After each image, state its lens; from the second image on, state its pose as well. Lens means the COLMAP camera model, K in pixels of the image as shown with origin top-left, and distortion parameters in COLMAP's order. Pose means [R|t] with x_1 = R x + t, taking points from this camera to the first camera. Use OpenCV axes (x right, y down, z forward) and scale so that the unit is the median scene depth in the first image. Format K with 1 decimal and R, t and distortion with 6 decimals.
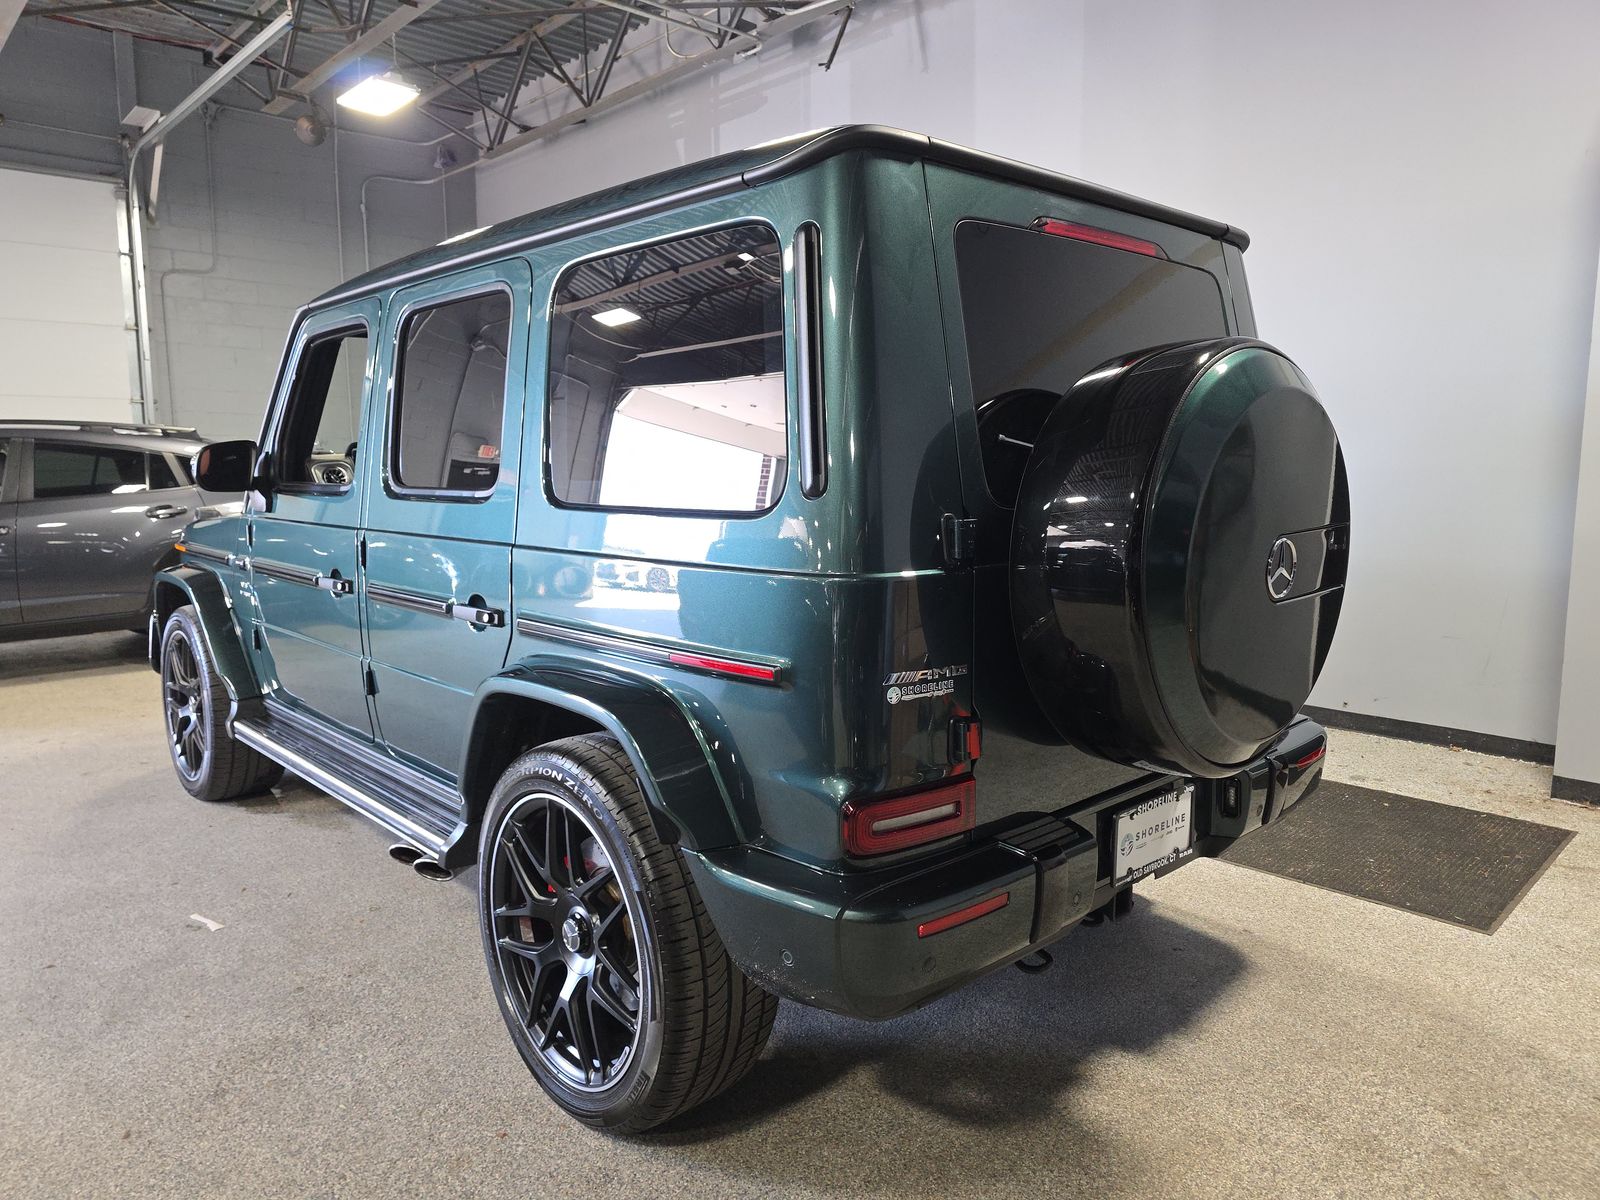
lens RADIAL K [[1074.6, 0, 800.0], [0, 1074.6, 600.0], [0, 0, 1]] dist [0.032149, 0.000142]
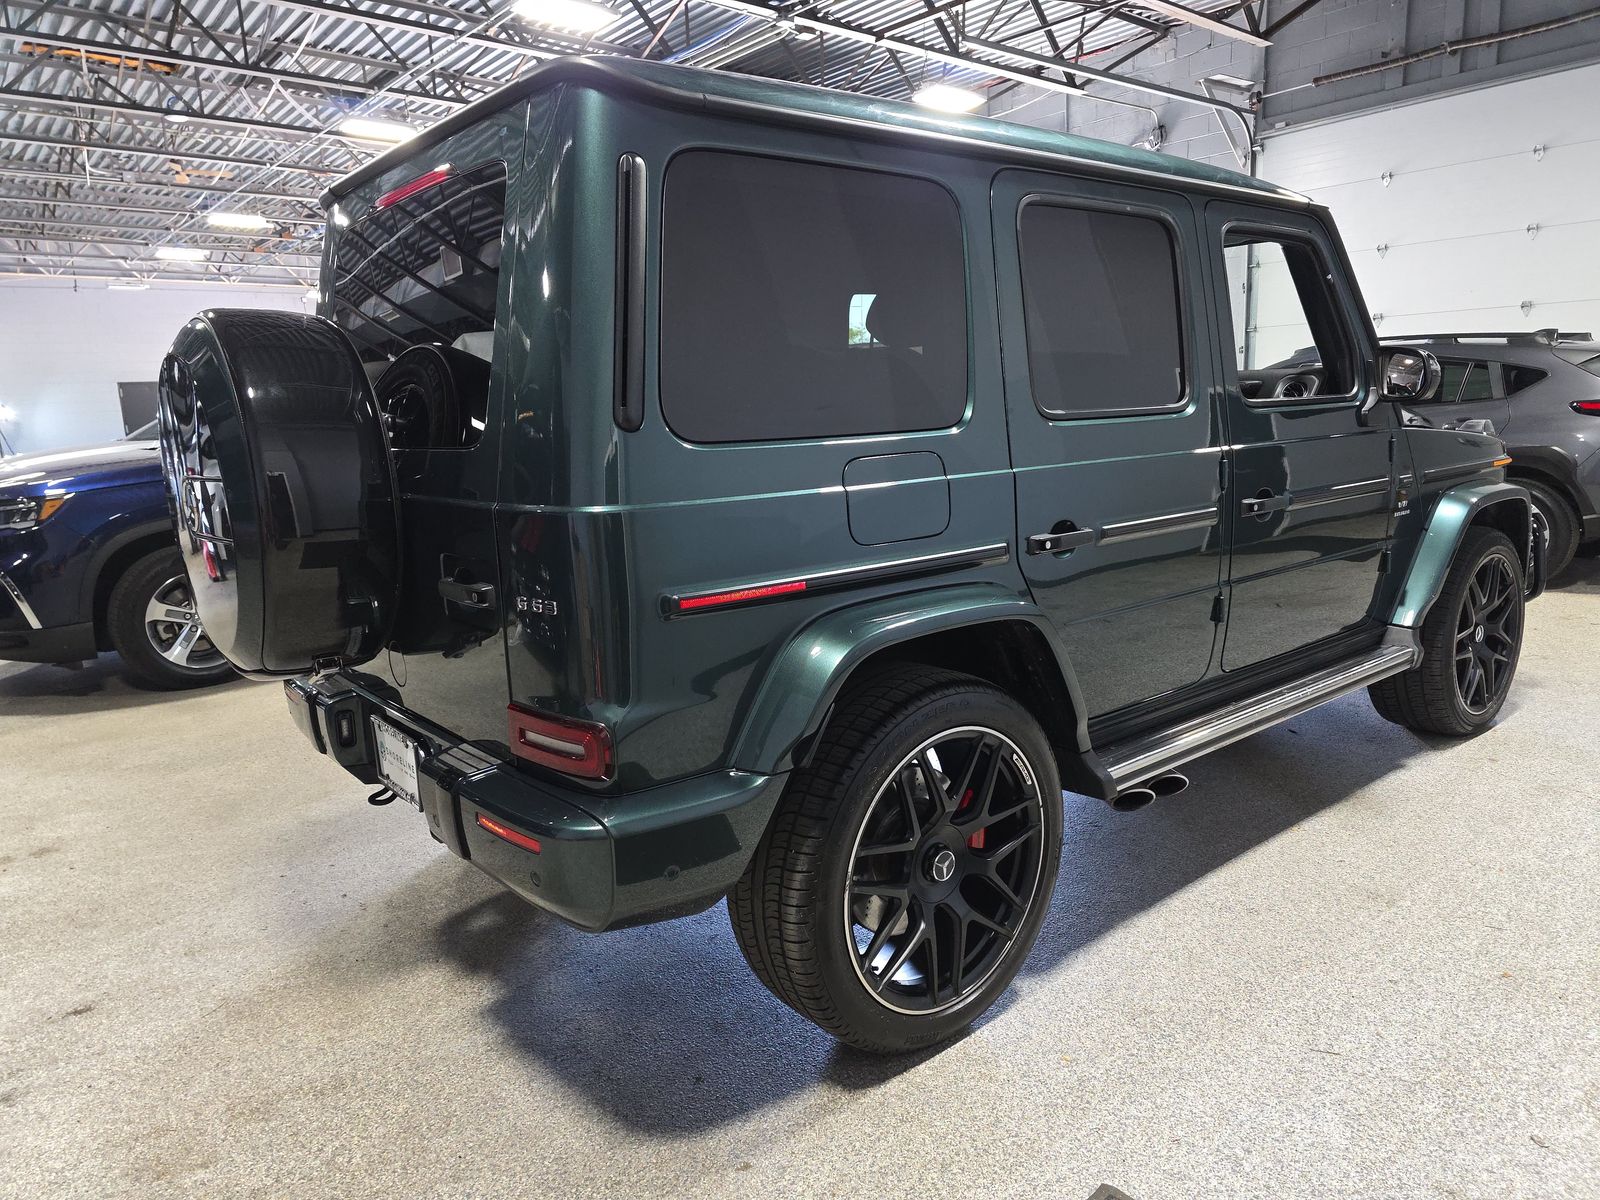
lens RADIAL K [[1164.8, 0, 800.0], [0, 1164.8, 600.0], [0, 0, 1]] dist [0.031170, 0.000787]
pose [[-0.087732, 0.165648, -0.982275, 1.037504], [-0.103781, 0.979191, 0.174397, -0.113572], [0.990723, 0.117241, -0.068715, 1.094423]]
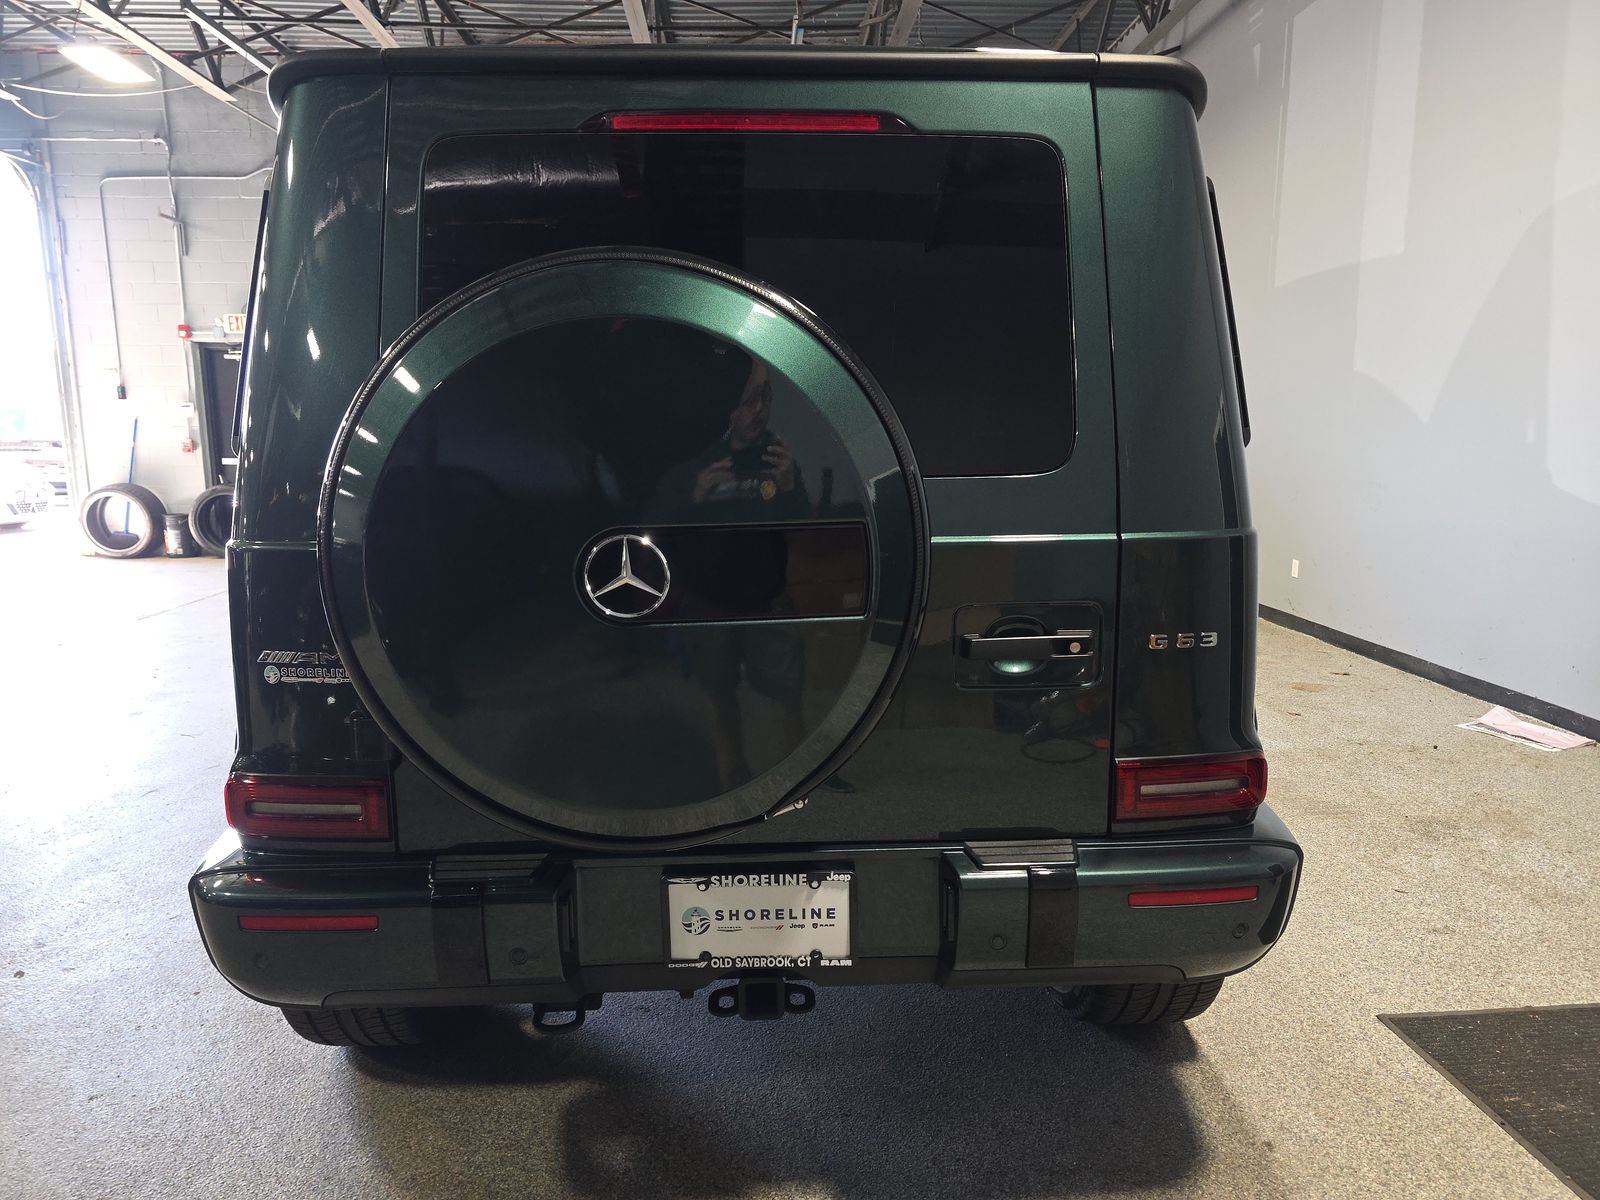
lens RADIAL K [[1058.3, 0, 800.0], [0, 1058.3, 600.0], [0, 0, 1]] dist [0.034175, 0.000972]
pose [[0.758915, 0.097253, -0.643887, 0.612790], [-0.075358, 0.995258, 0.061503, -0.041129], [0.646815, 0.001847, 0.762645, 0.343446]]
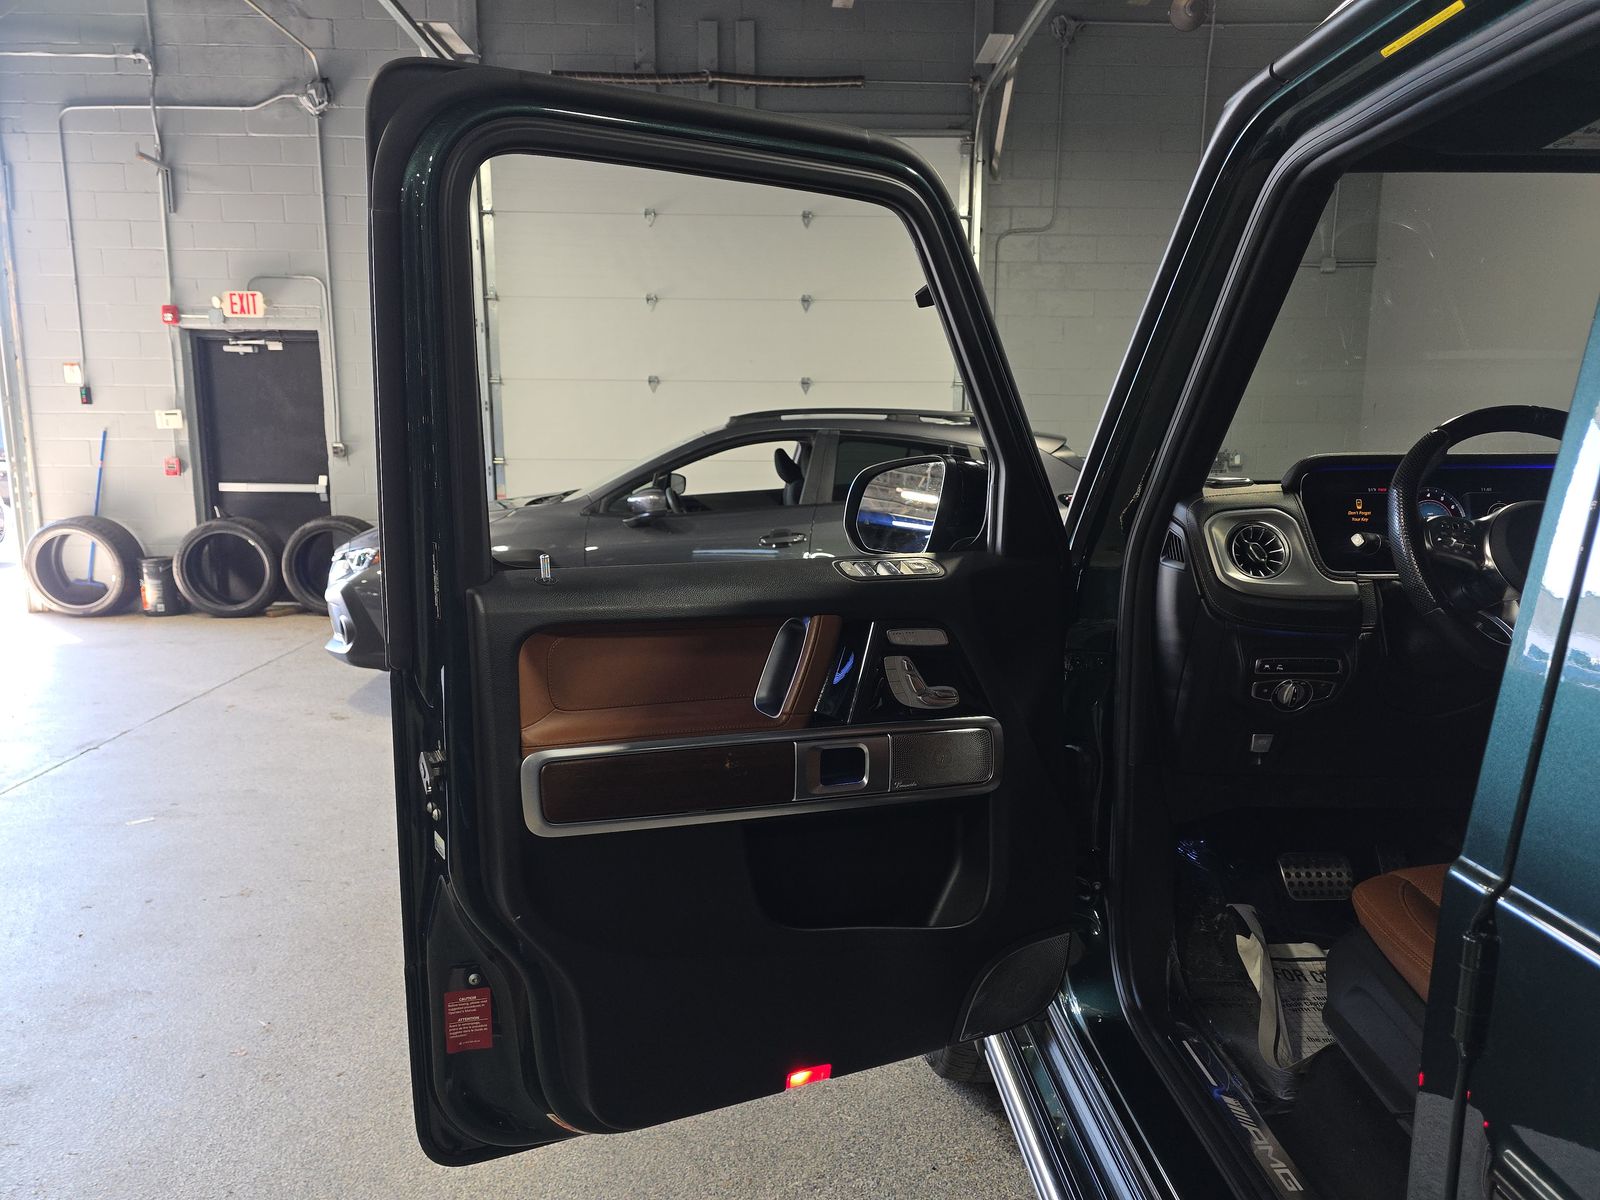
lens RADIAL K [[1074.6, 0, 800.0], [0, 1074.6, 600.0], [0, 0, 1]] dist [0.032149, 0.000142]
pose [[0.758971, 0.095435, -0.644092, -0.351420], [-0.081779, 0.995339, 0.051114, -0.117352], [0.645968, 0.013879, 0.763238, 0.702188]]
